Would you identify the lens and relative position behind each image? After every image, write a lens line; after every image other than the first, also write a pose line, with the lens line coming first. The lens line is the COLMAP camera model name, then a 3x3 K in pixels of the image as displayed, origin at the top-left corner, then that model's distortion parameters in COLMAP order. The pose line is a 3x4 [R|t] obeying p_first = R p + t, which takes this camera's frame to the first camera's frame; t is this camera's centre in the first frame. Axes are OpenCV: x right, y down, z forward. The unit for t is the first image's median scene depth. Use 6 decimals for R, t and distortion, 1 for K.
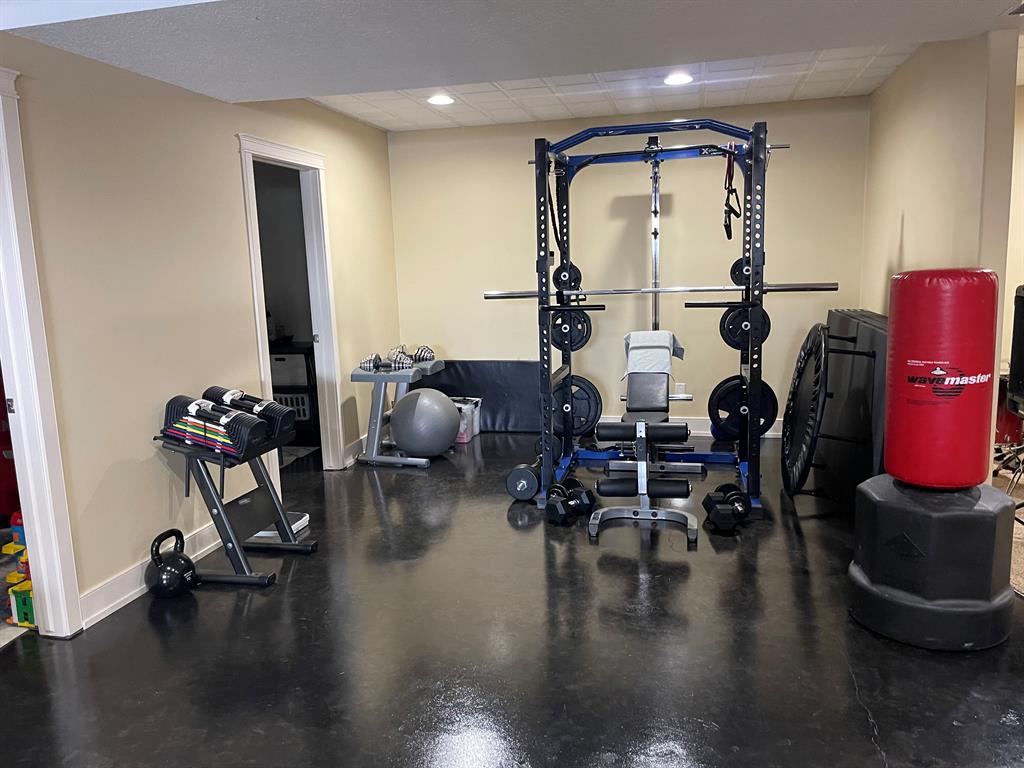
lens RADIAL K [[778.4, 0, 513.1], [0, 778.4, 383.7], [0, 0, 1]] dist [0.000828, 0.000130]
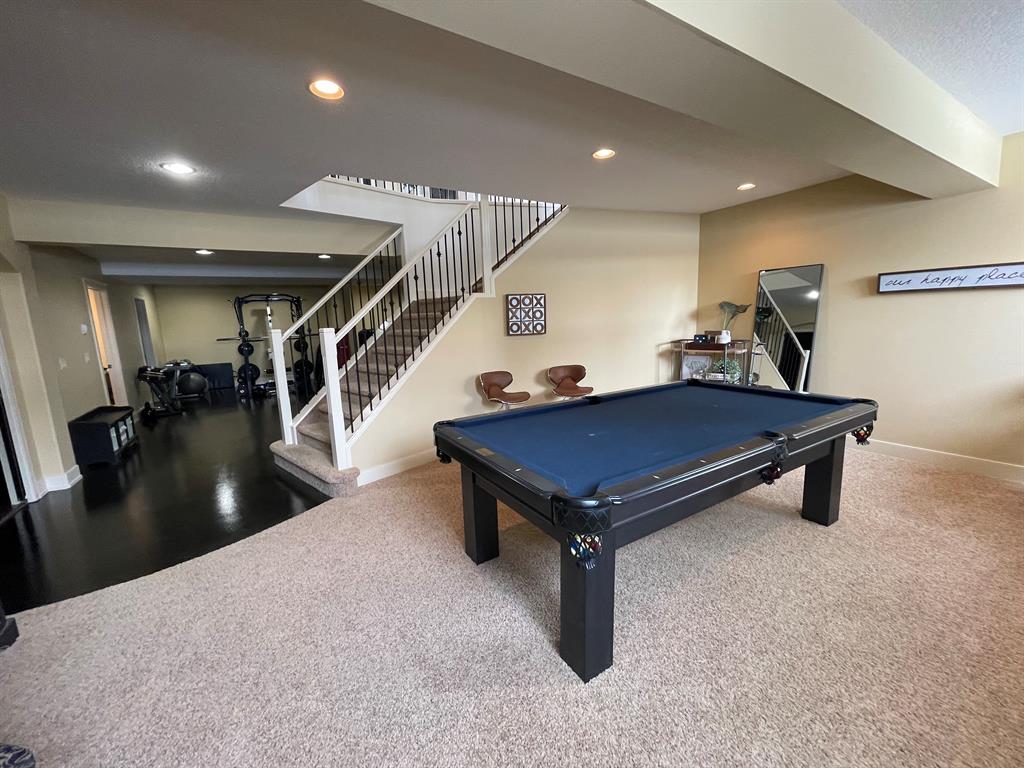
lens RADIAL K [[414.5, 0, 512.5], [0, 414.5, 384.7], [0, 0, 1]] dist [0.007025, 0.000542]
pose [[0.704413, -0.116507, 0.700163, -0.403435], [0.136746, 0.990233, 0.027198, 0.196569], [-0.696493, 0.076586, 0.713464, -1.113560]]
